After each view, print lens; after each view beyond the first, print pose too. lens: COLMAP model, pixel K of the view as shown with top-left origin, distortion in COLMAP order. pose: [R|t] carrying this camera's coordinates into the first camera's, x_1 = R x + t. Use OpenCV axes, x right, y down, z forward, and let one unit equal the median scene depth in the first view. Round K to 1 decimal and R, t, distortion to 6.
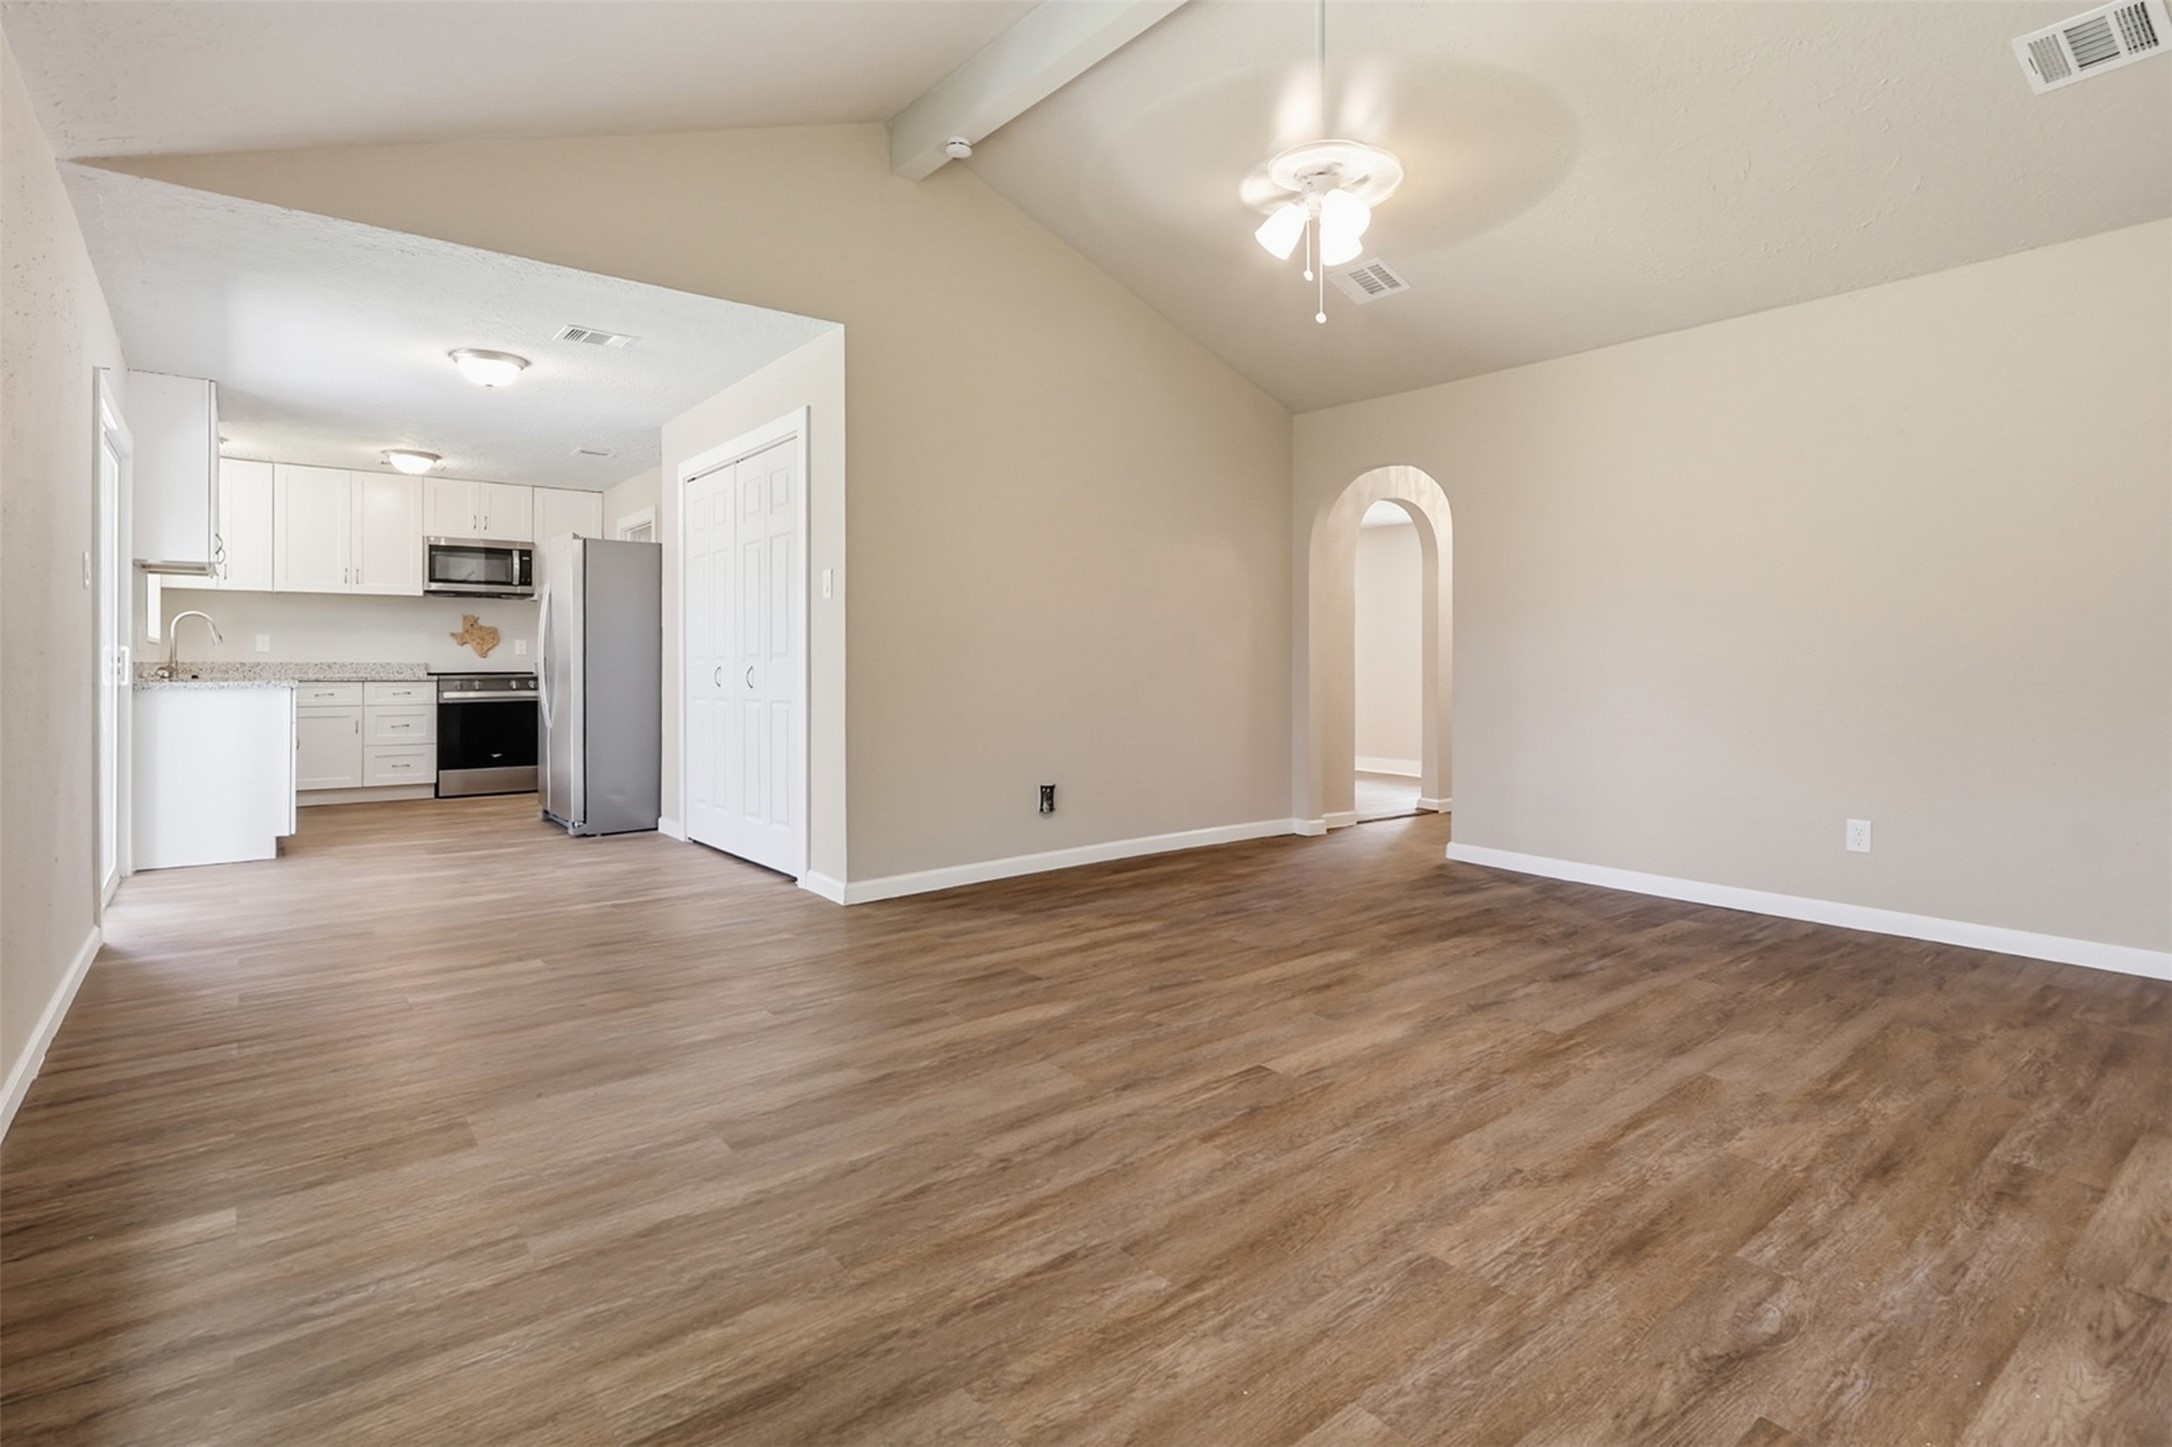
lens RADIAL K [[1044.0, 0, 1060.5], [0, 1044.0, 650.3], [0, 0, 1]] dist [-0.001982, 0.001058]
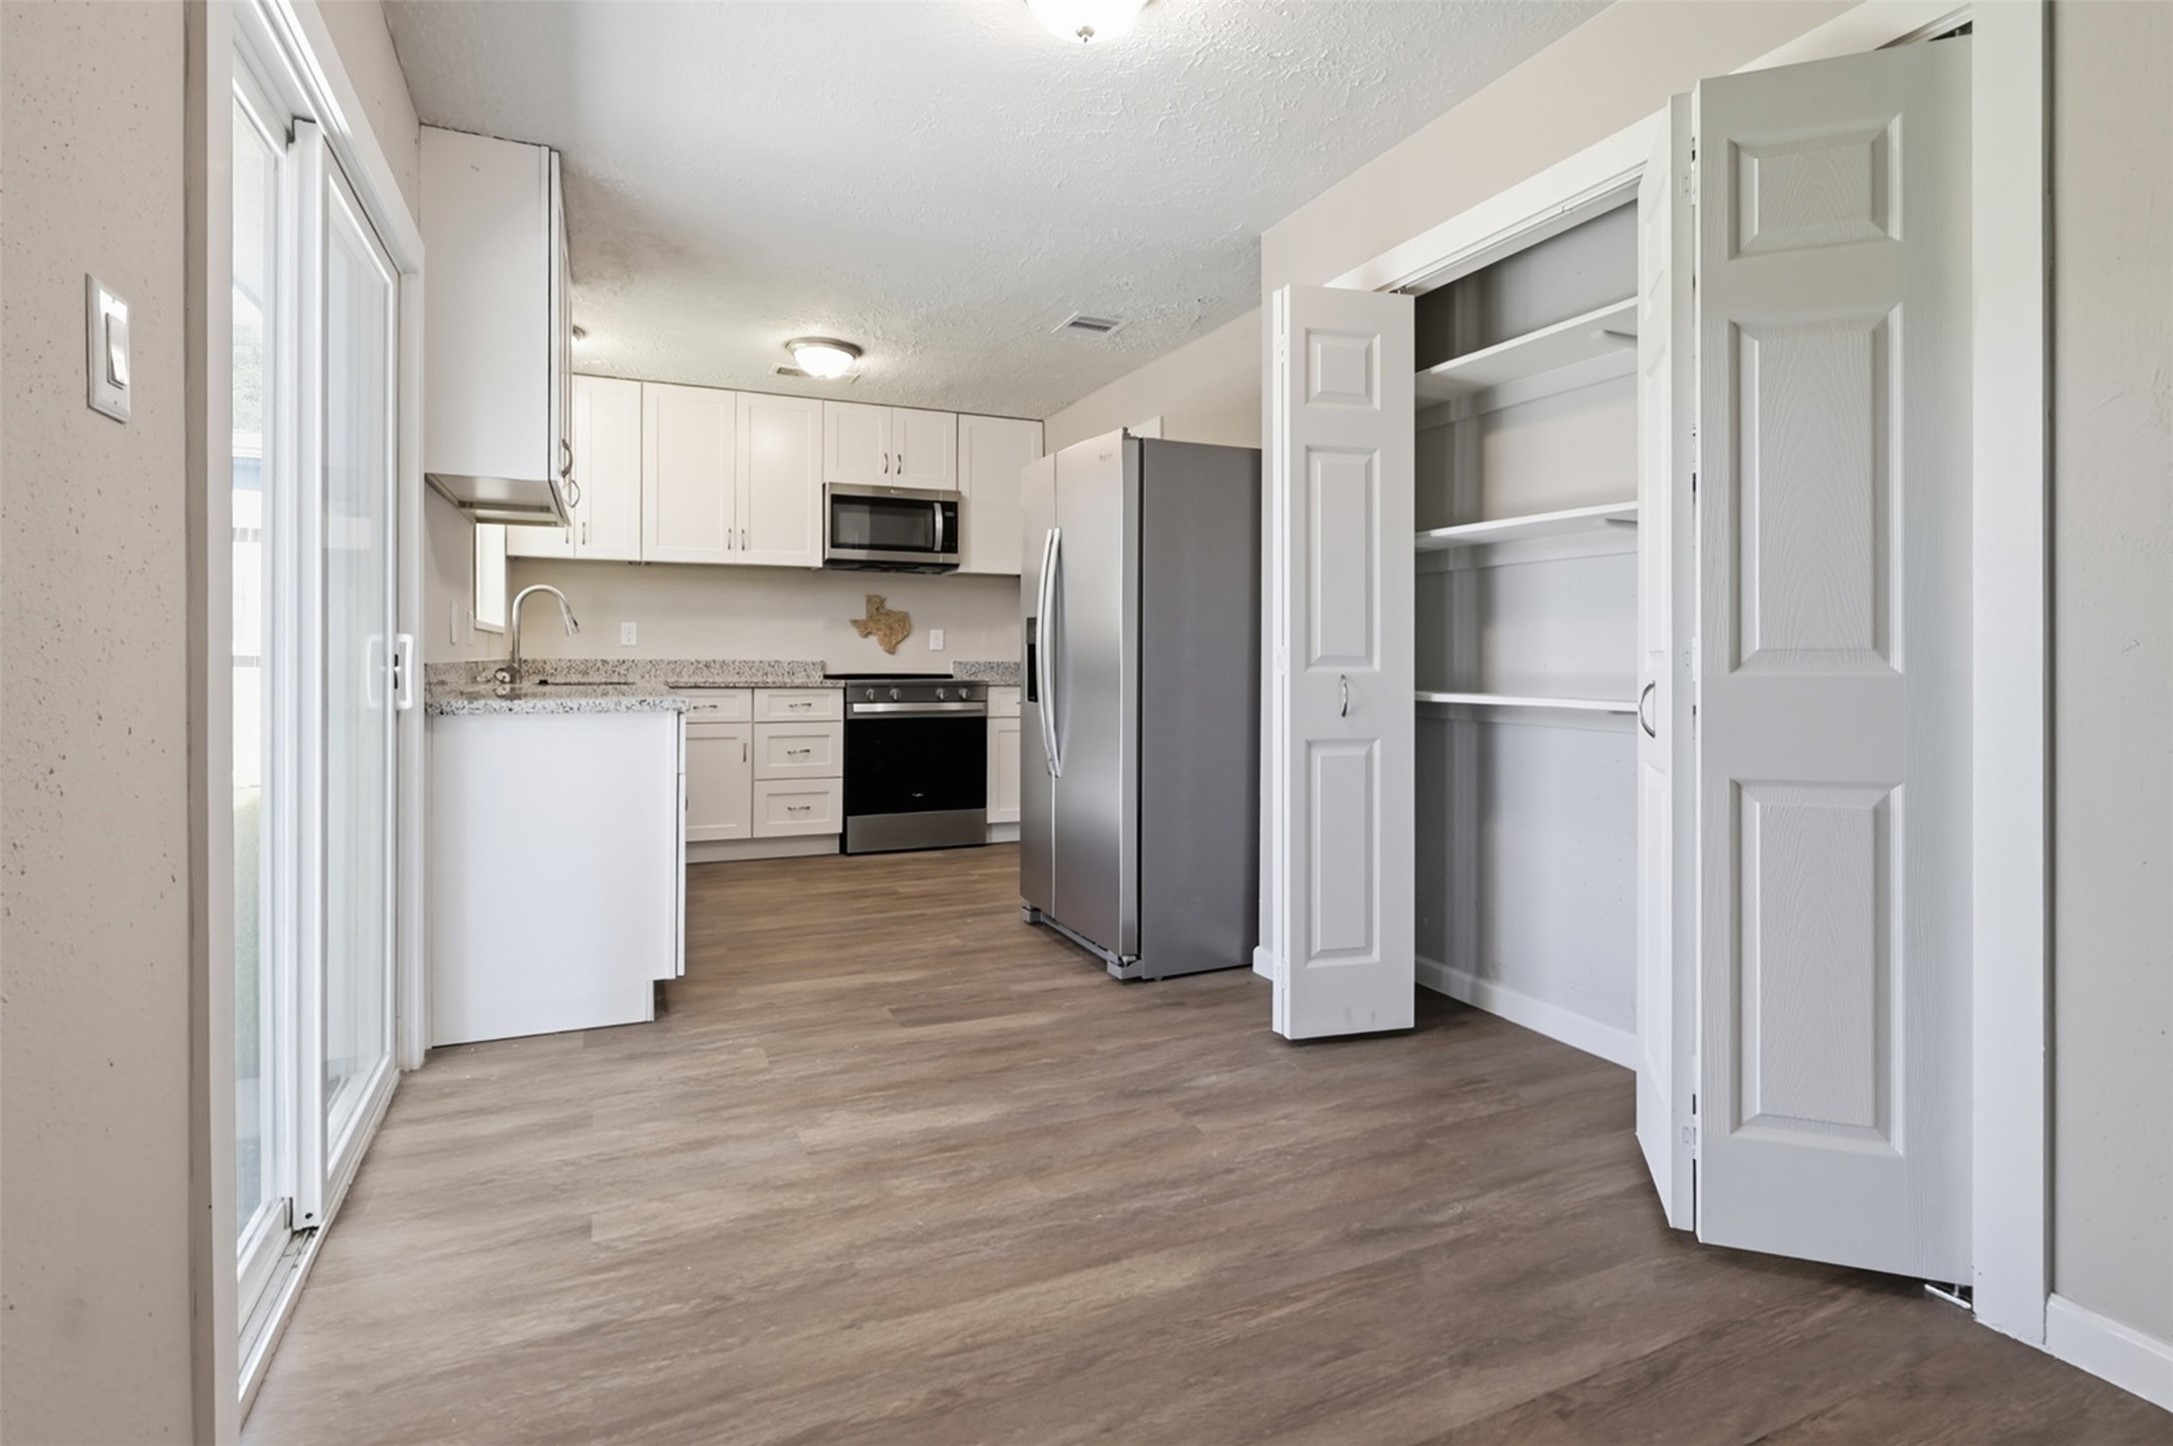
lens RADIAL K [[1044.5, 0, 1074.4], [0, 1044.5, 651.4], [0, 0, 1]] dist [-0.001982, 0.001058]
pose [[0.970255, 0.003617, -0.242059, -0.290585], [-0.002262, 0.999980, 0.005874, 0.000770], [0.242076, -0.005152, 0.970244, 0.373930]]
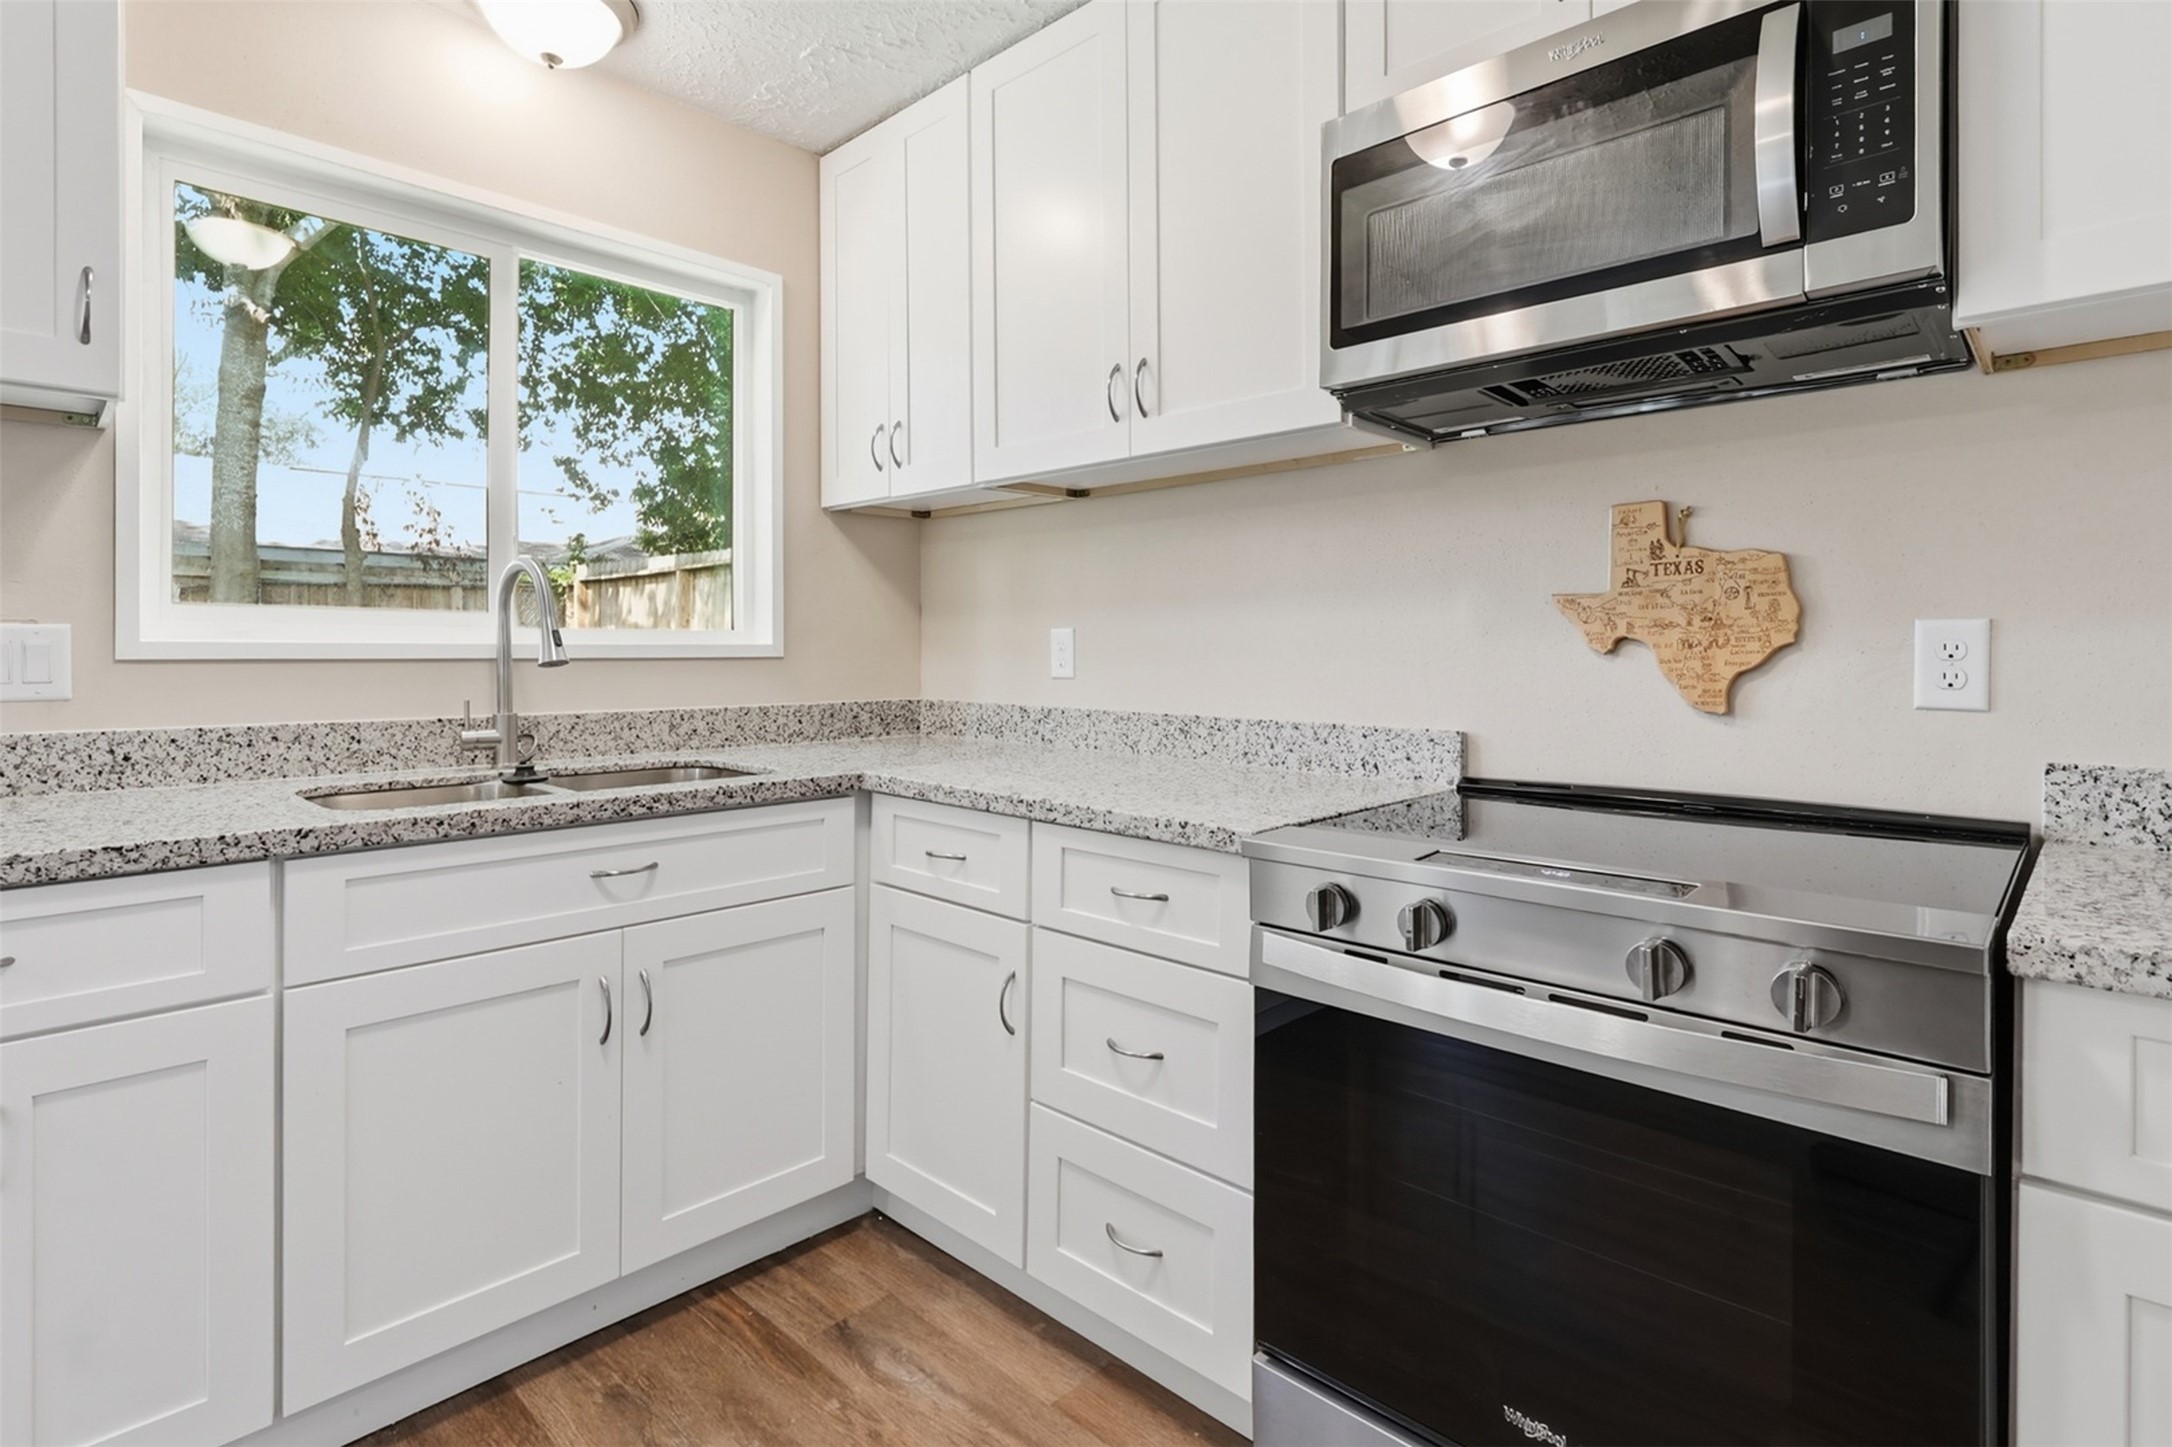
lens RADIAL K [[1044.0, 0, 1128.3], [0, 1044.0, 652.6], [0, 0, 1]] dist [-0.001982, 0.001058]
pose [[0.159003, -0.000264, -0.987278, -0.438540], [0.007511, 0.999971, 0.000943, -0.006704], [0.987250, -0.007565, 0.159000, 0.989441]]
